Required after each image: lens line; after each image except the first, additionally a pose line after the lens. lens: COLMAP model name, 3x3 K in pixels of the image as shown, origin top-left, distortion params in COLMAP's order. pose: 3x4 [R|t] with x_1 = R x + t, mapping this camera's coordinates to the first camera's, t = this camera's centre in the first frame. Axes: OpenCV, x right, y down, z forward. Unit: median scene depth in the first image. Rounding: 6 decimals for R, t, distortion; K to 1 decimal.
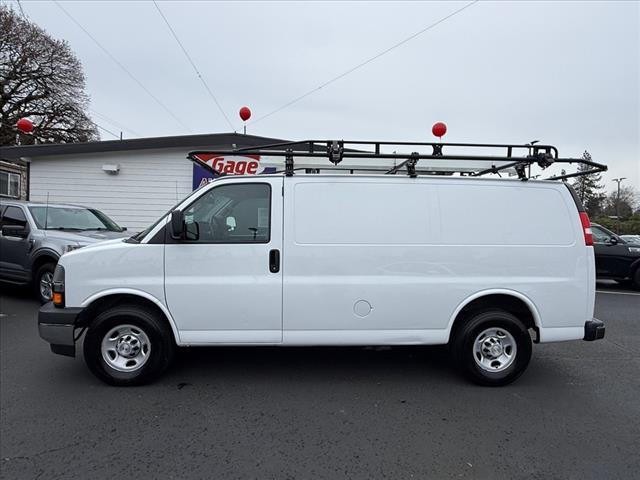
lens RADIAL K [[354.0, 0, 320.0], [0, 354.0, 240.0], [0, 0, 1]] dist [-0.017636, -0.000416]
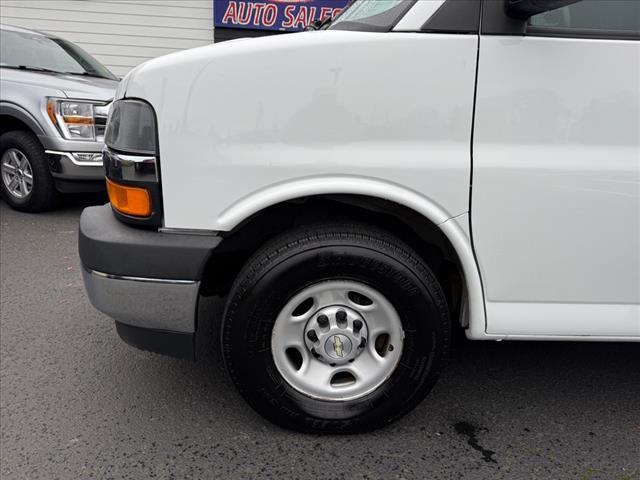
lens RADIAL K [[447.4, 0, 320.0], [0, 447.4, 240.0], [0, 0, 1]] dist [0.008333, -0.001099]
pose [[0.999512, 0.030821, -0.005025, -0.567085], [-0.028693, 0.969915, 0.241748, 0.092814], [0.012325, -0.241486, 0.970326, 0.573702]]
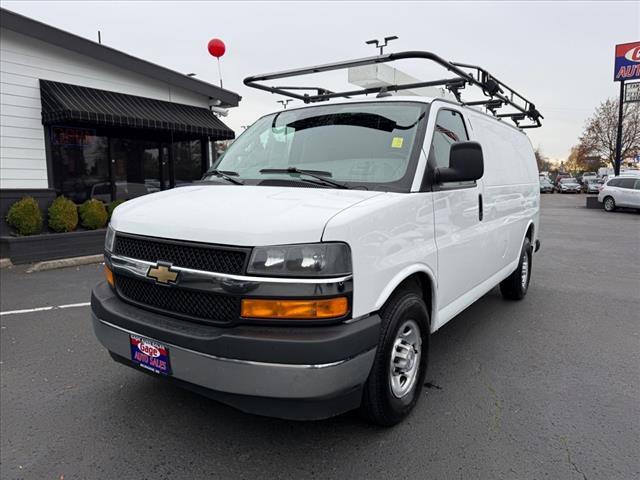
lens RADIAL K [[447.4, 0, 320.0], [0, 447.4, 240.0], [0, 0, 1]] dist [0.008333, -0.001099]
pose [[0.624096, -0.114564, 0.772903, -1.243725], [0.035803, 0.992346, 0.118181, -0.006791], [-0.780527, -0.046084, 0.623421, 0.618561]]
